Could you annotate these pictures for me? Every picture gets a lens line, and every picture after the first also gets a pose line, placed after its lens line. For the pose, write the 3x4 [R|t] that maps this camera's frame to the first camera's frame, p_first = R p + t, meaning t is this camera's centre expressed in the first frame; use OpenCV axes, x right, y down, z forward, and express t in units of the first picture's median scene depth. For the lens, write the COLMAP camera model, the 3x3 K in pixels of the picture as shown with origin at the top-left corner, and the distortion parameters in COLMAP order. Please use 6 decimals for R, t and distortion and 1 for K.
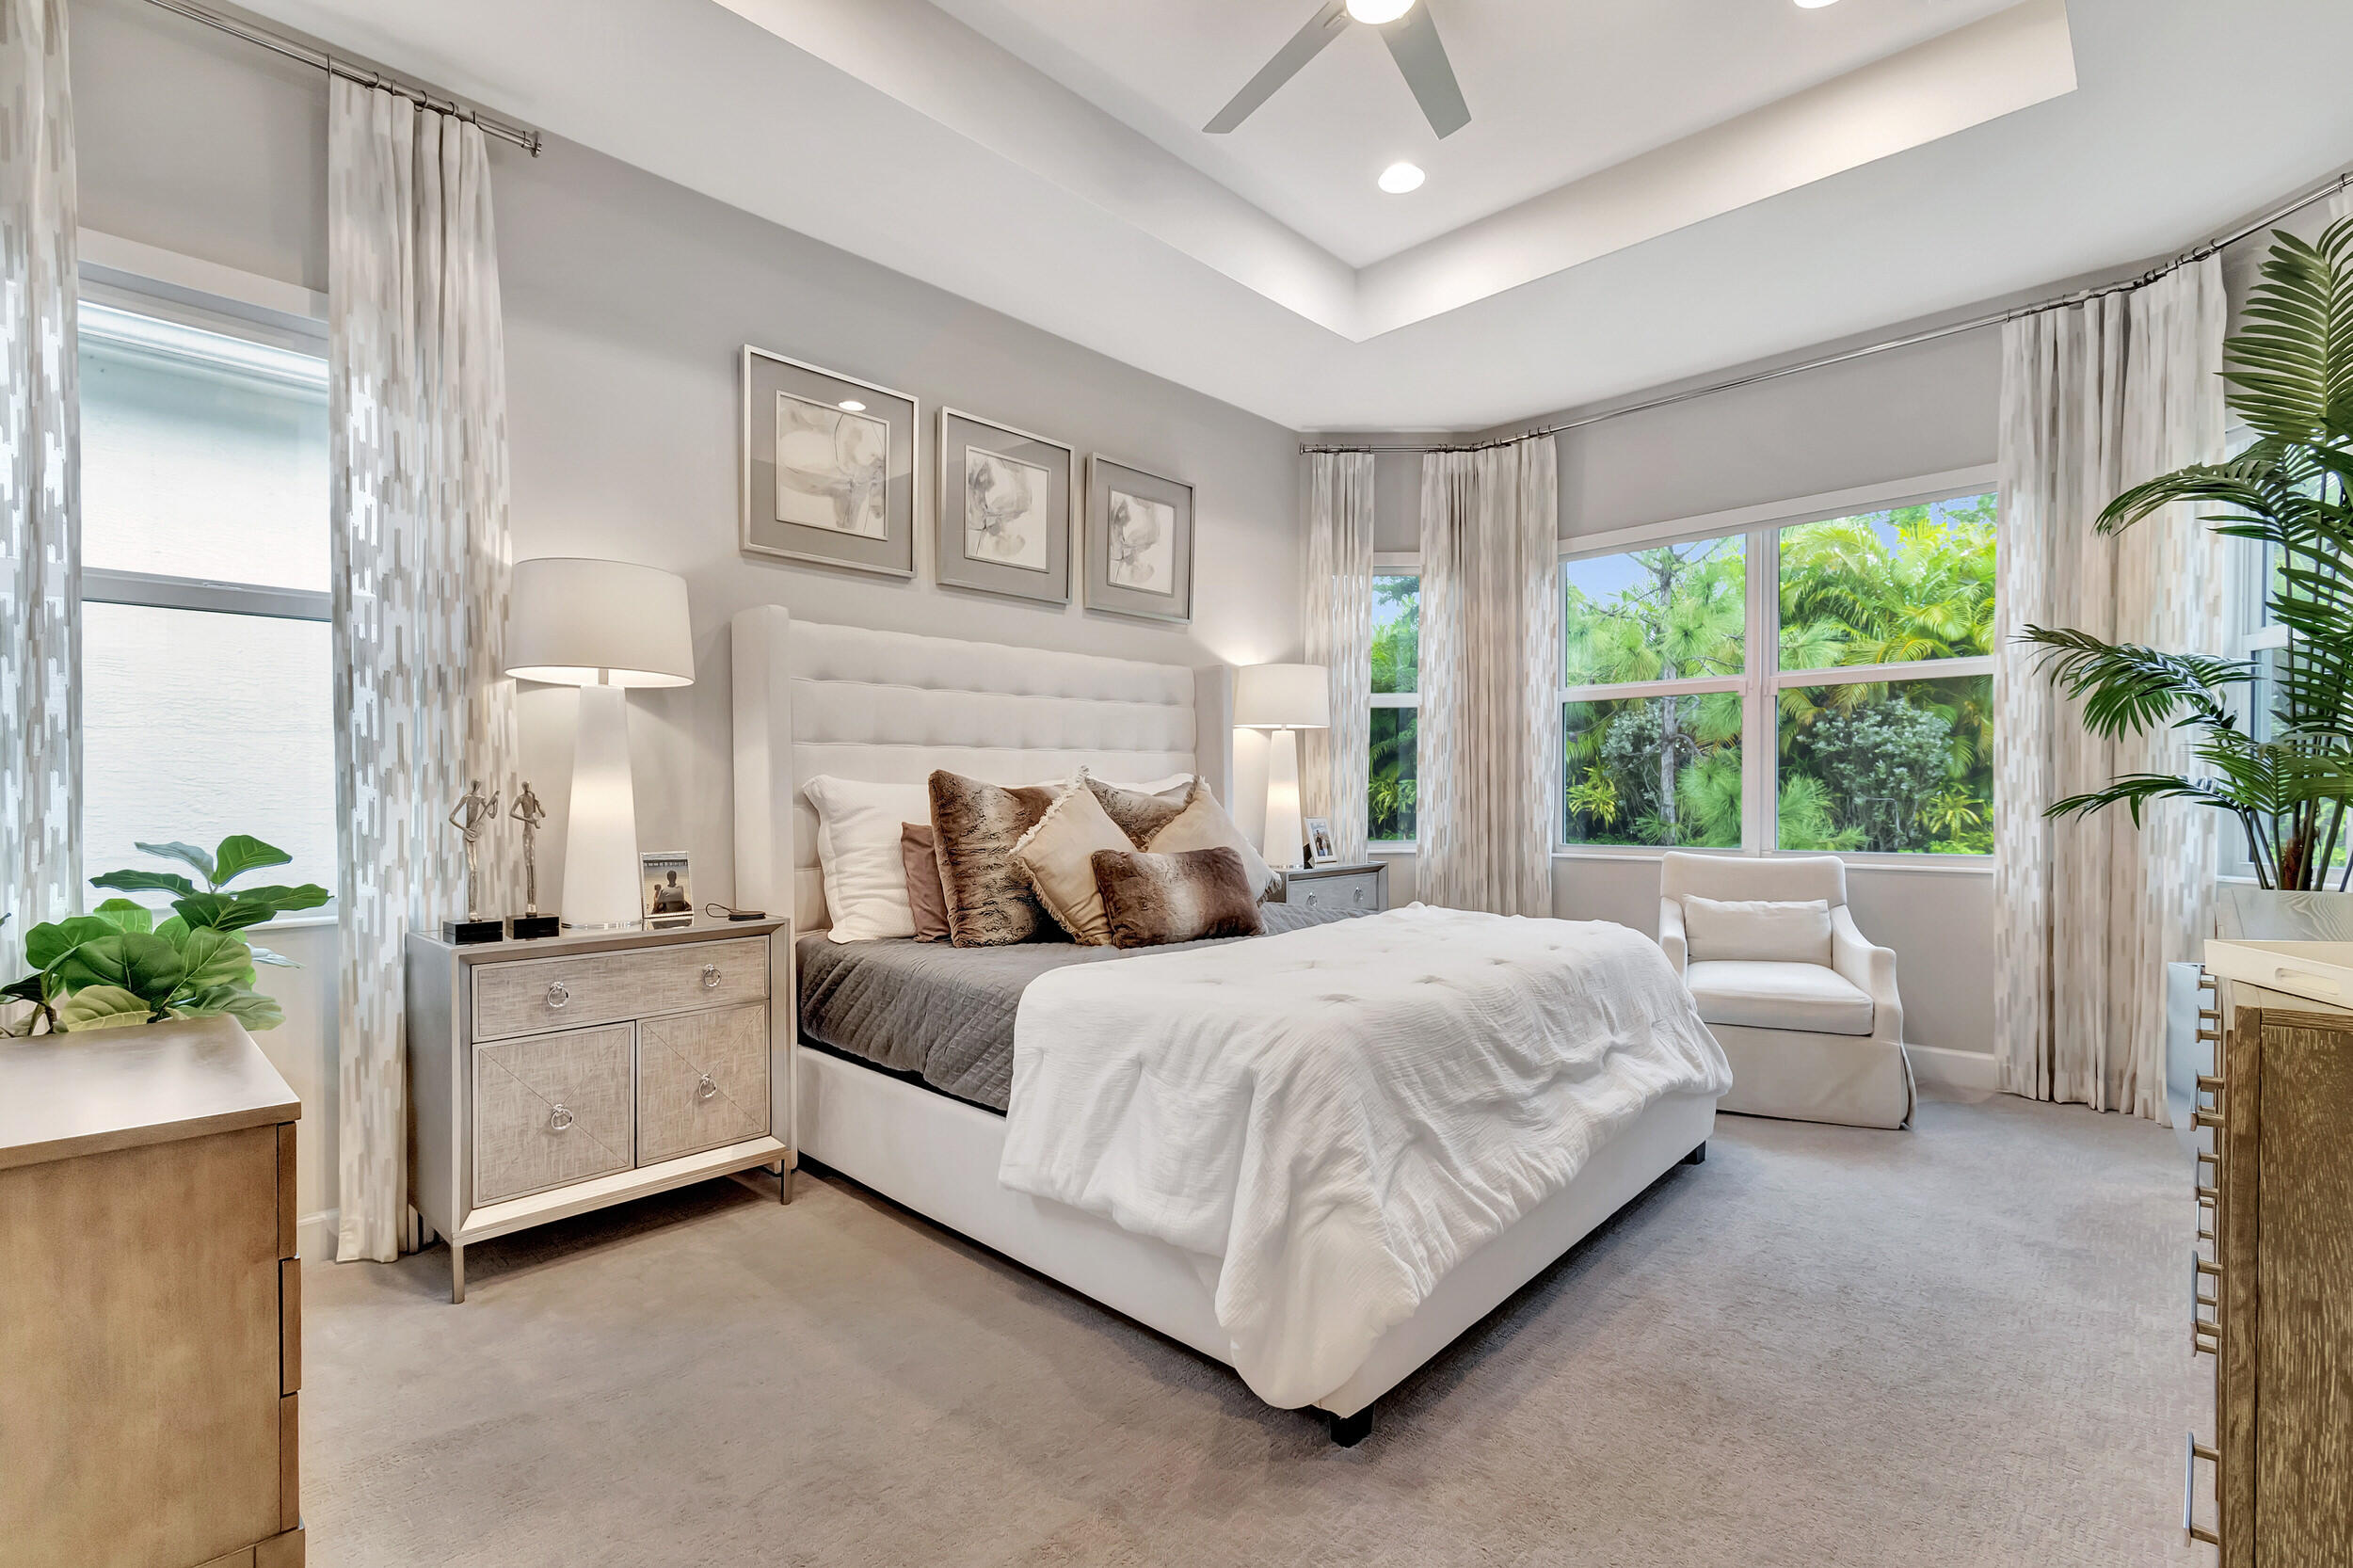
lens RADIAL K [[1052.2, 0, 1168.4], [0, 1052.2, 762.6], [0, 0, 1]] dist [0.002671, -0.000134]
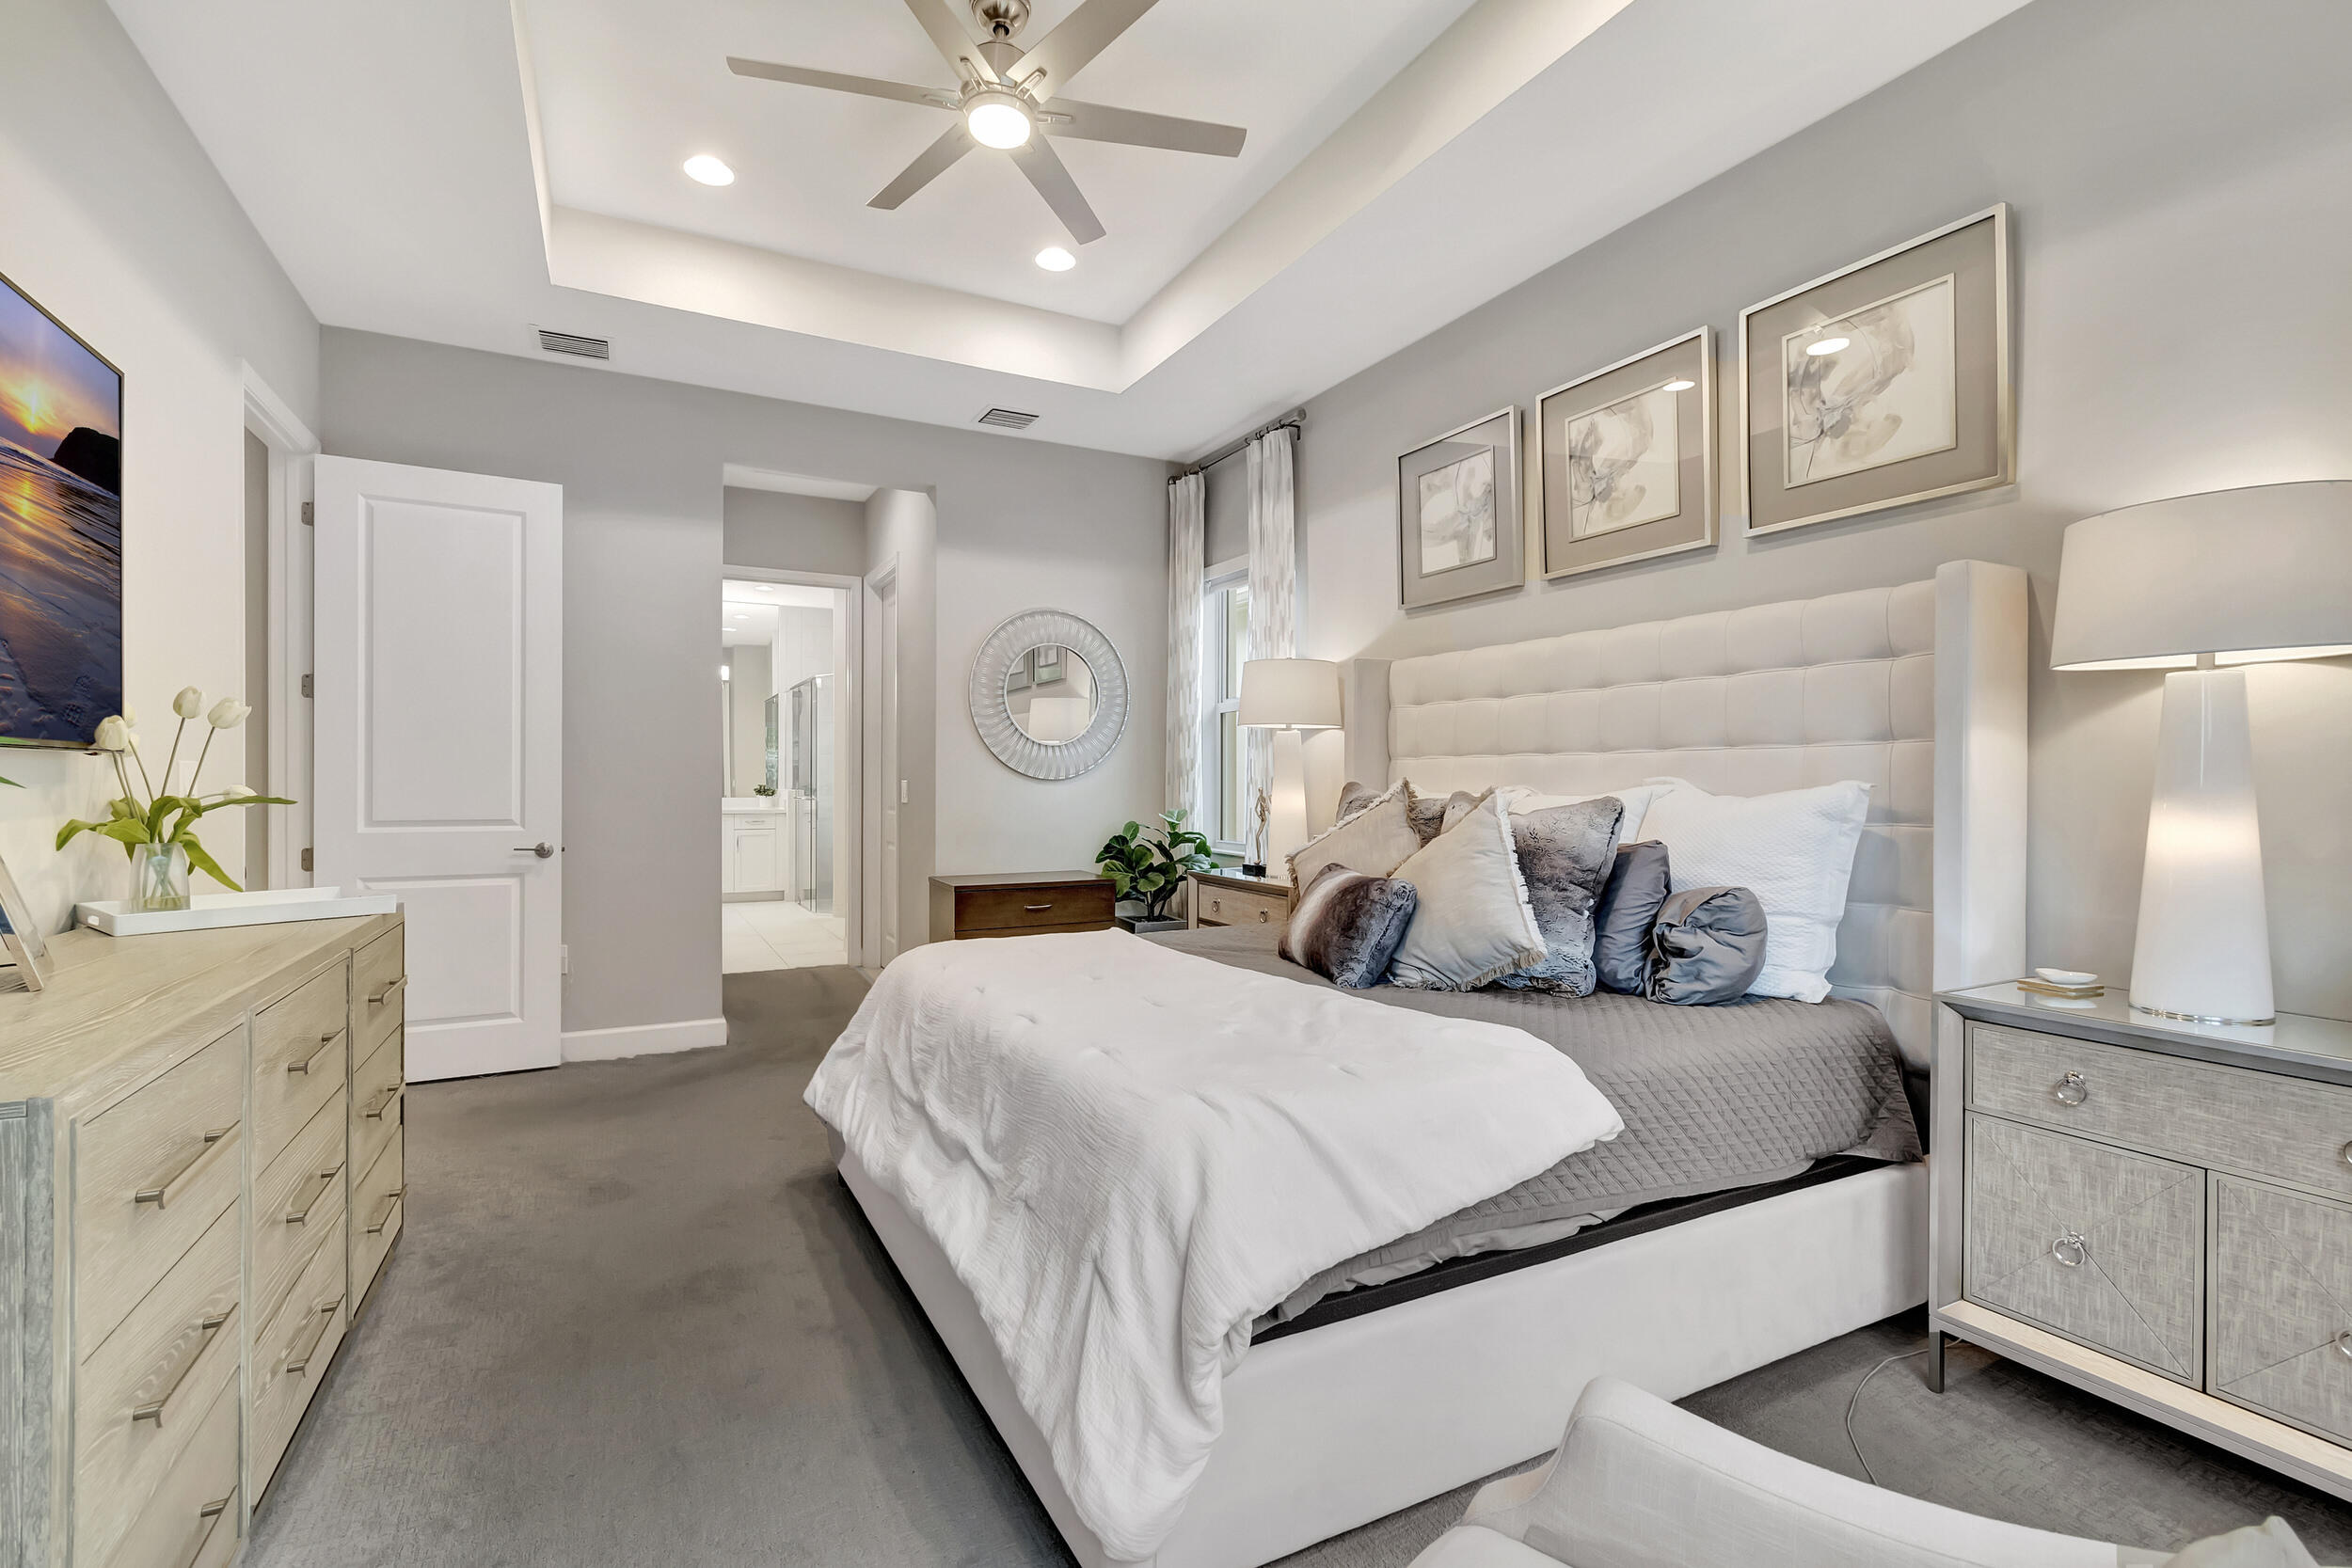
lens RADIAL K [[1051.6, 0, 1167.9], [0, 1051.6, 762.6], [0, 0, 1]] dist [0.002671, -0.000134]
pose [[-0.316519, -0.028130, -0.948169, 0.814215], [0.003652, 0.999517, -0.030872, 0.020636], [0.948579, -0.013235, -0.316264, 1.023140]]
